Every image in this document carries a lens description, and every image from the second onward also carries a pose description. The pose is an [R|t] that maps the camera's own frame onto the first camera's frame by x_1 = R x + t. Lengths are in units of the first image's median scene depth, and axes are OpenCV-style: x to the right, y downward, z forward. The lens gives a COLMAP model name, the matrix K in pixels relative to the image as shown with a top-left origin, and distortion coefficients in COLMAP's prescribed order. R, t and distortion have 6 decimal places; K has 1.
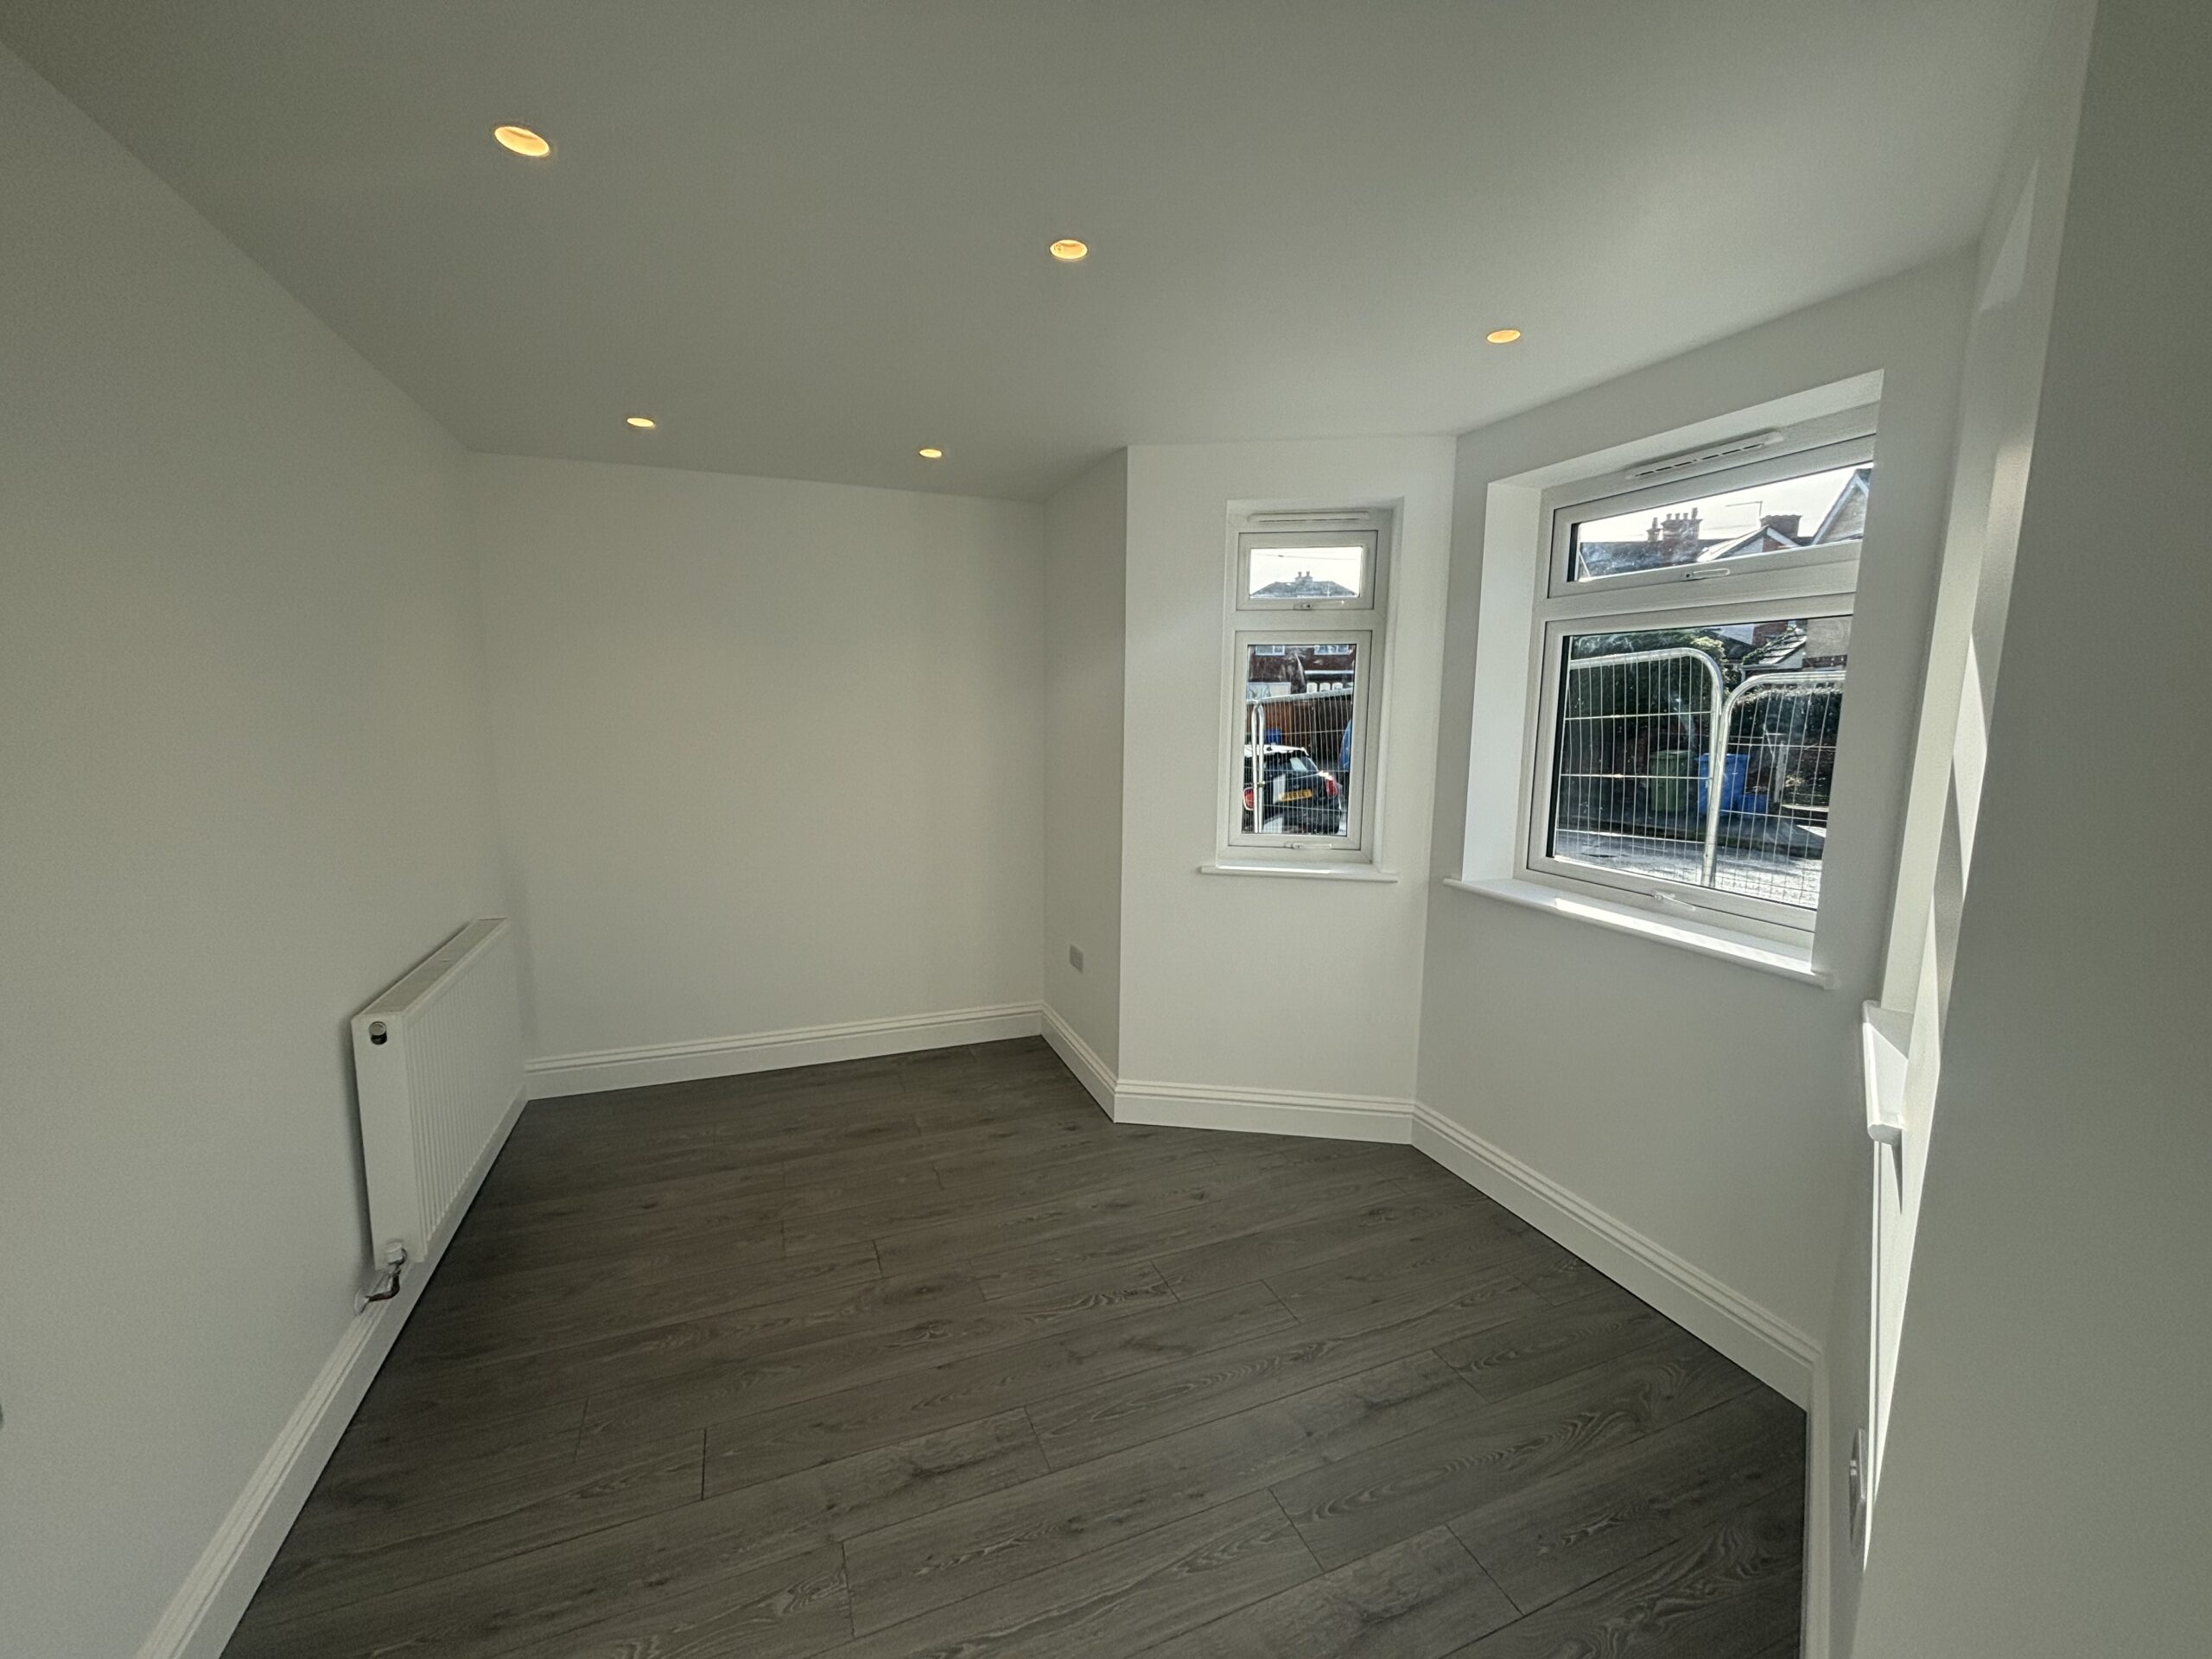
lens RADIAL K [[894.1, 0, 1106.0], [0, 894.1, 829.5], [0, 0, 1]] dist [0.002495, -0.000014]
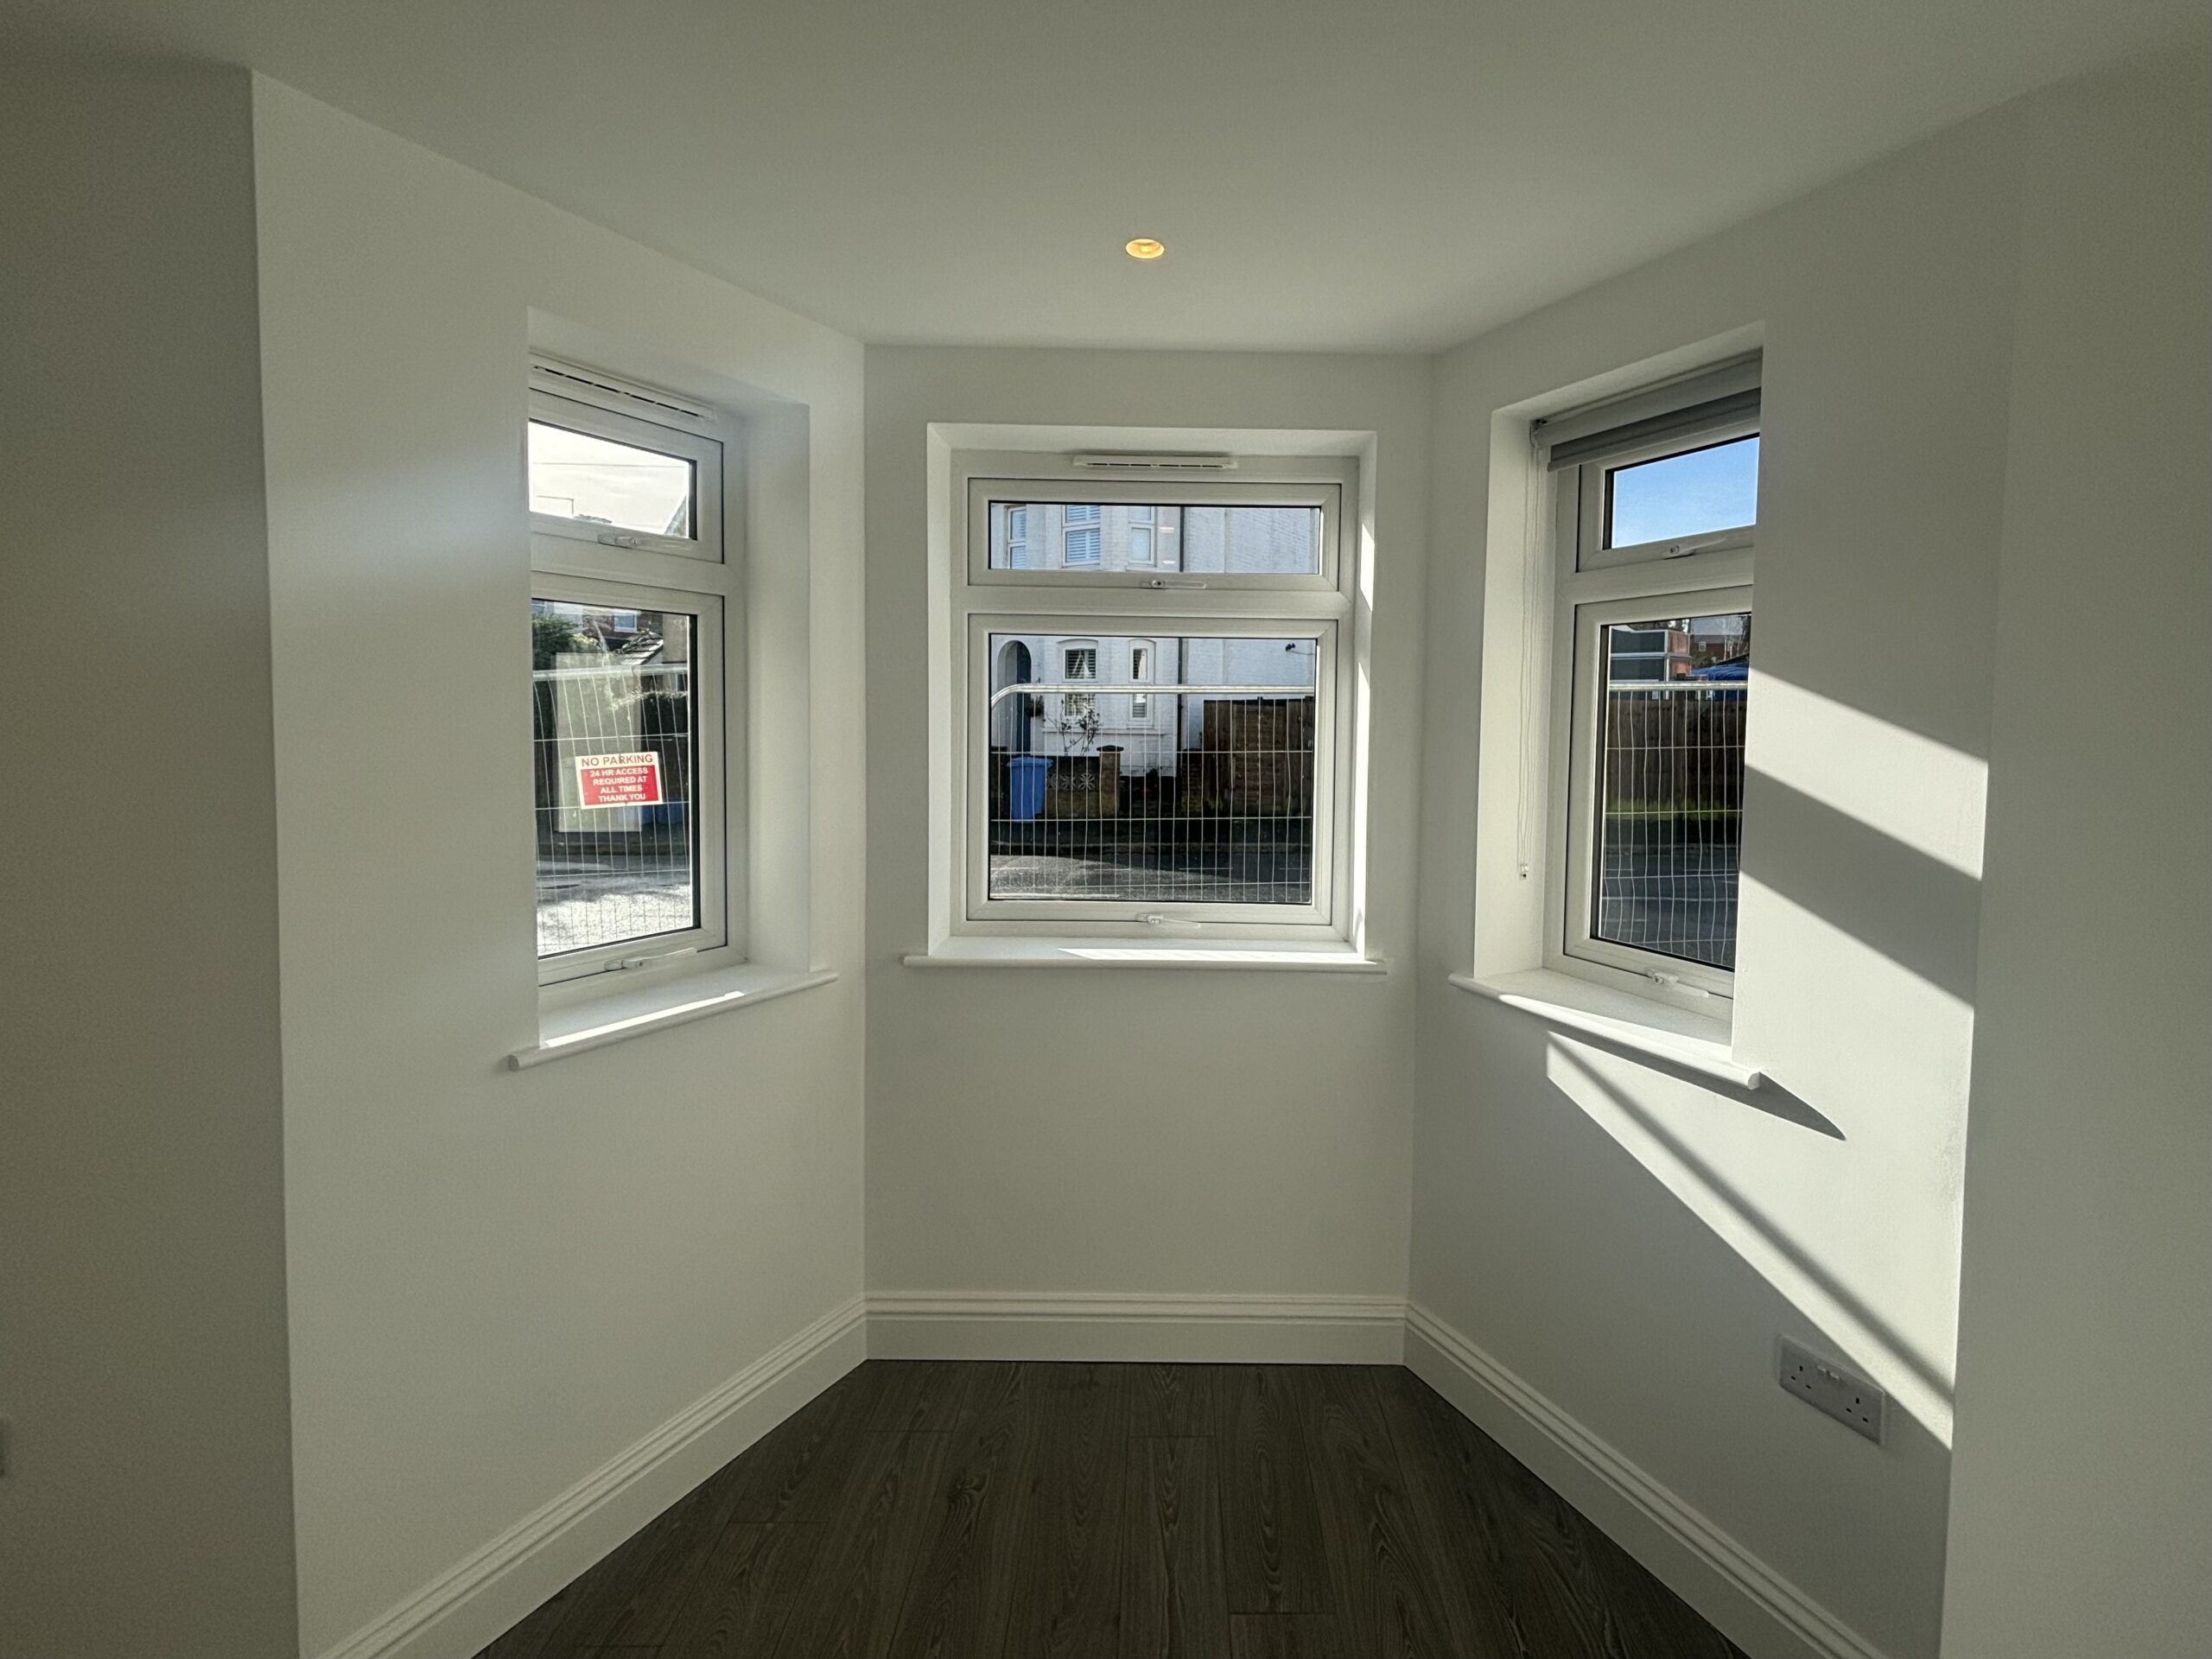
lens RADIAL K [[957.9, 0, 1107.0], [0, 957.9, 766.4], [0, 0, 1]] dist [-0.001686, -0.000255]
pose [[0.381845, -0.049218, 0.922915, -0.237595], [0.114054, 0.993458, 0.005792, -0.077994], [-0.917162, 0.103050, 0.384961, 0.511825]]
